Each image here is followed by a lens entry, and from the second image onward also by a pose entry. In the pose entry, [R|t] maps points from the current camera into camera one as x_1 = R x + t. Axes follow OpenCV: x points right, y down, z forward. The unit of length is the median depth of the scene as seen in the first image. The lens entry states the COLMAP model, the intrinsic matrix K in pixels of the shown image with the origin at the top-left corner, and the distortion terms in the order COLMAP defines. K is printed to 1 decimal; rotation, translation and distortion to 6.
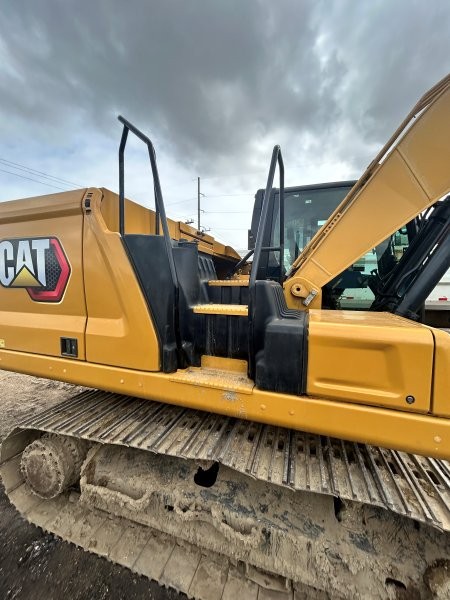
lens RADIAL K [[241.8, 0, 221.7], [0, 241.8, 298.9], [0, 0, 1]] dist [-0.000798, 0.000206]
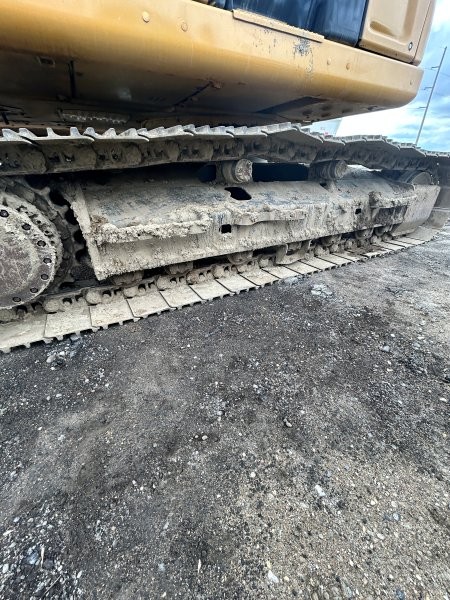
lens RADIAL K [[241.8, 0, 223.9], [0, 241.8, 300.1], [0, 0, 1]] dist [-0.000798, 0.000206]
pose [[0.678475, -0.369329, 0.635034, -0.913952], [0.045812, 0.884024, 0.465192, 0.691490], [-0.733194, -0.286529, 0.616708, 0.363232]]
